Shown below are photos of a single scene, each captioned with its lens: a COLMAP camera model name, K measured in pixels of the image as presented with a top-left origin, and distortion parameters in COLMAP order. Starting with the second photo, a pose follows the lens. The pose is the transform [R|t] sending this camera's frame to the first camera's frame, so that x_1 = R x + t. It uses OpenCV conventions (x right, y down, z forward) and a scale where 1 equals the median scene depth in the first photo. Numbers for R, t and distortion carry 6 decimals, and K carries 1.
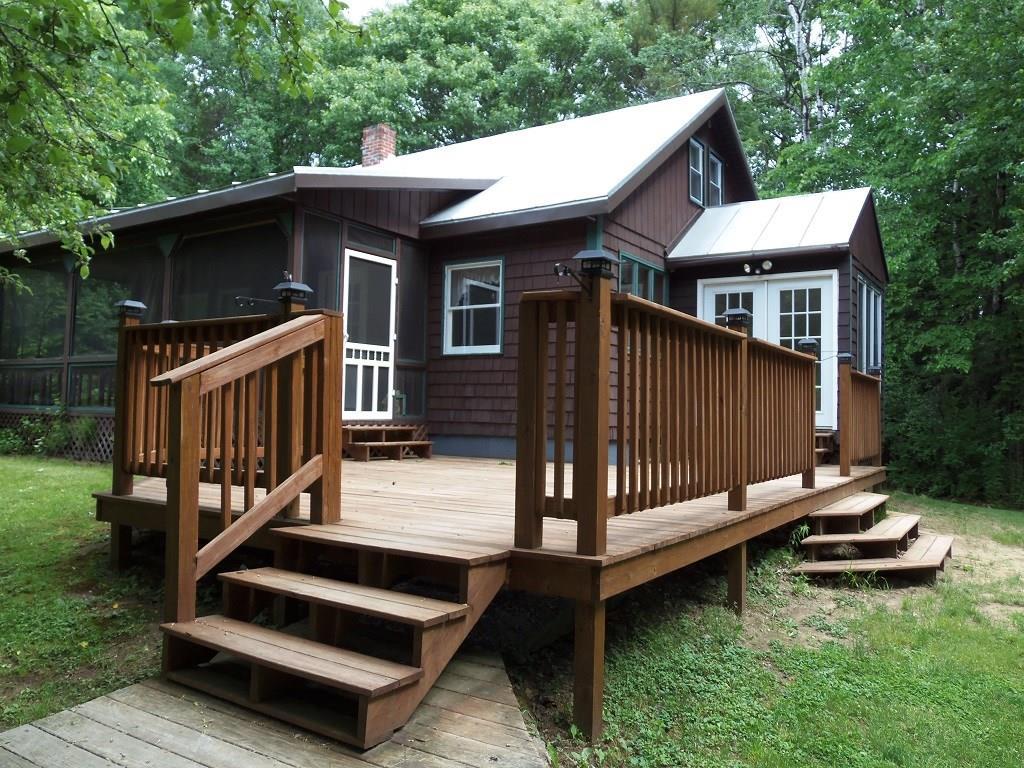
lens RADIAL K [[801.2, 0, 514.5], [0, 801.2, 376.3], [0, 0, 1]] dist [-0.052731, 0.026501]
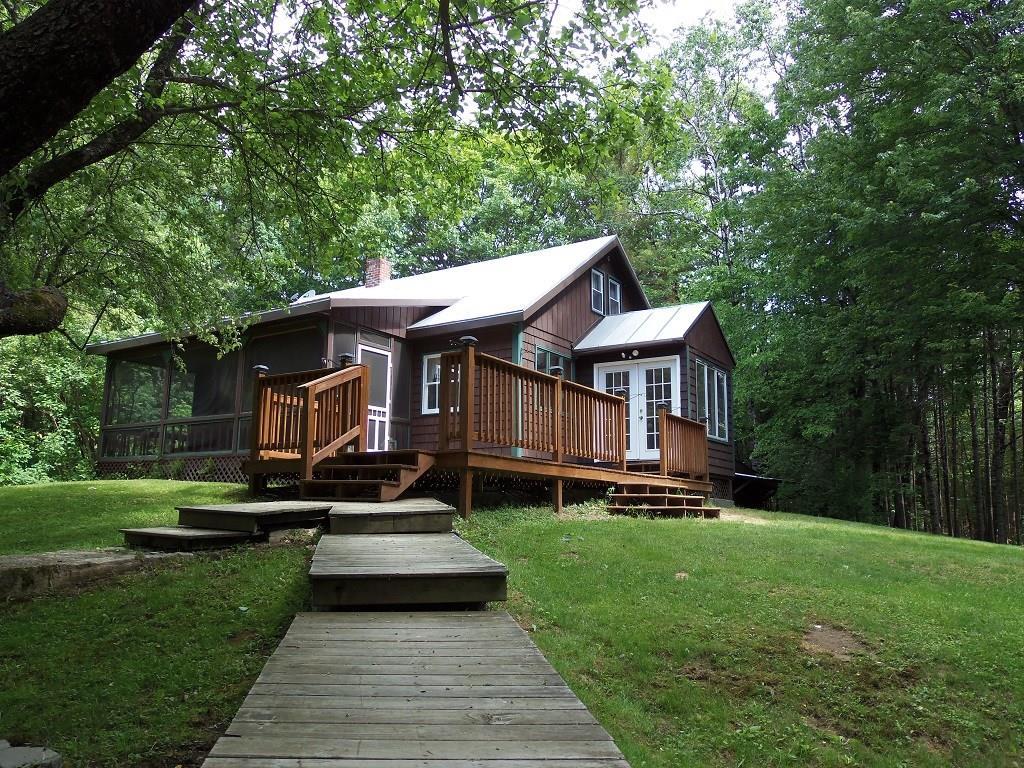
lens RADIAL K [[801.2, 0, 507.3], [0, 801.2, 393.0], [0, 0, 1]] dist [-0.052731, 0.026501]
pose [[0.999962, -0.008705, 0.000663, 0.071469], [0.008725, 0.993994, -0.109082, 0.099778], [0.000290, 0.109084, 0.994032, -0.502414]]
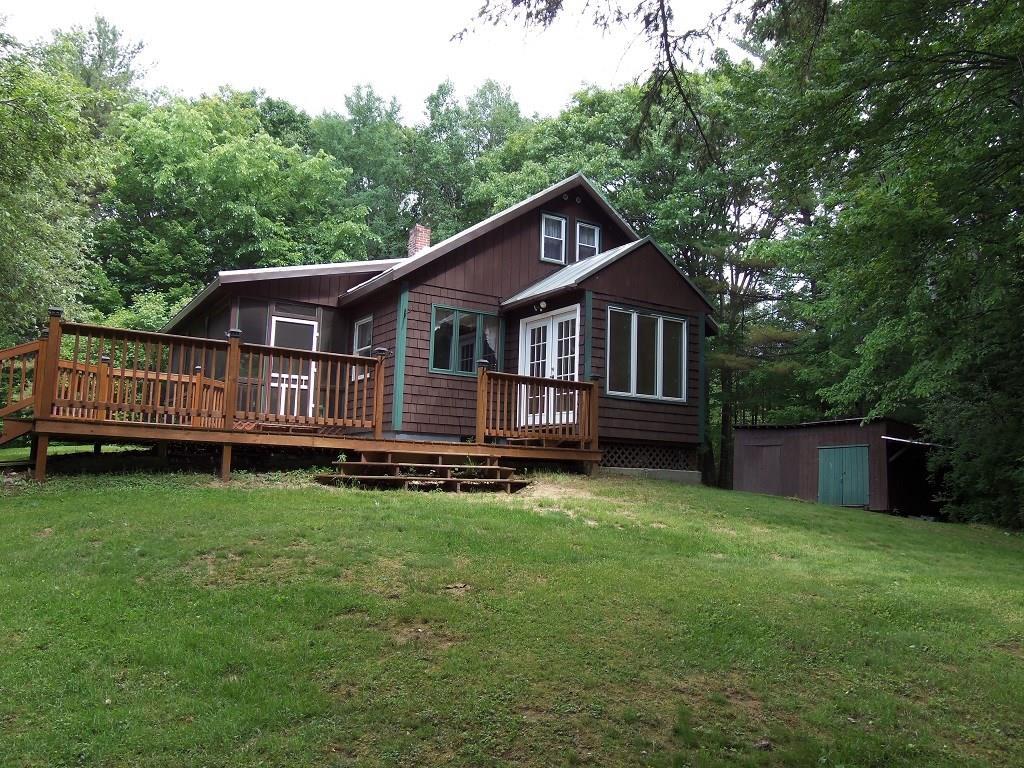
lens RADIAL K [[801.2, 0, 521.6], [0, 801.2, 376.3], [0, 0, 1]] dist [-0.052731, 0.026501]
pose [[0.907930, -0.044037, -0.416802, 0.840911], [0.006459, 0.995817, -0.091143, 0.104493], [0.419072, 0.080059, 0.904417, -0.231415]]
